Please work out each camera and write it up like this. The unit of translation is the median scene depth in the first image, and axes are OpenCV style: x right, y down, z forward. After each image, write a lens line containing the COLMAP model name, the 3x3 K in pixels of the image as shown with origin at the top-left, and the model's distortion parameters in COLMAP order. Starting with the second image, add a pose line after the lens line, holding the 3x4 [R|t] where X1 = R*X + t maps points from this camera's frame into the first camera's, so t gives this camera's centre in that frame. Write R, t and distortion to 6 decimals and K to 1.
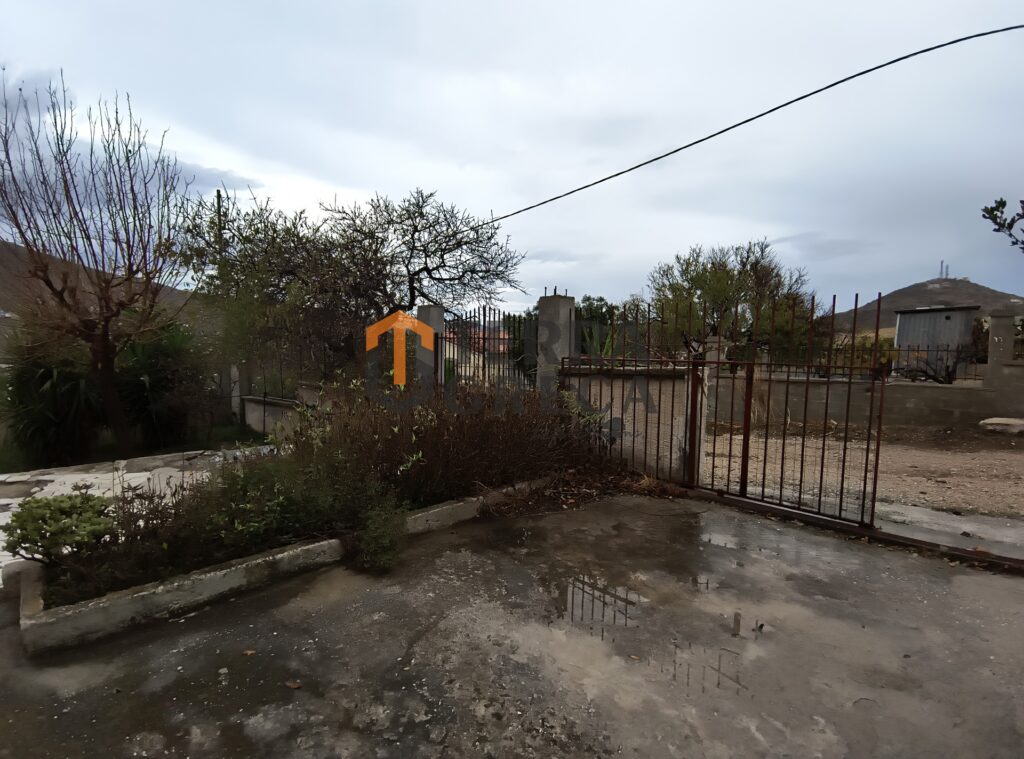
lens RADIAL K [[459.1, 0, 512.0], [0, 459.1, 379.5], [0, 0, 1]] dist [0.001372, -0.021005]
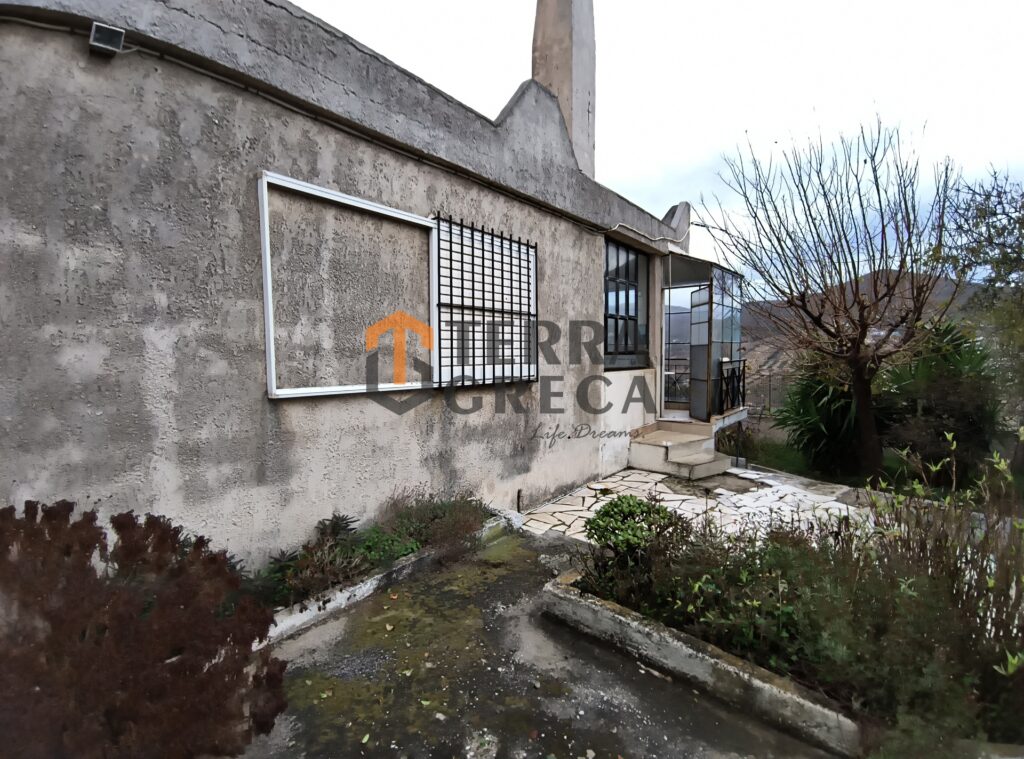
lens RADIAL K [[458.7, 0, 512.0], [0, 458.7, 379.5], [0, 0, 1]] dist [-0.051466, 0.054283]
pose [[0.048344, 0.046210, -0.997761, 0.149103], [-0.081633, 0.995770, 0.042163, -0.076643], [0.995489, 0.079412, 0.051911, 0.572566]]
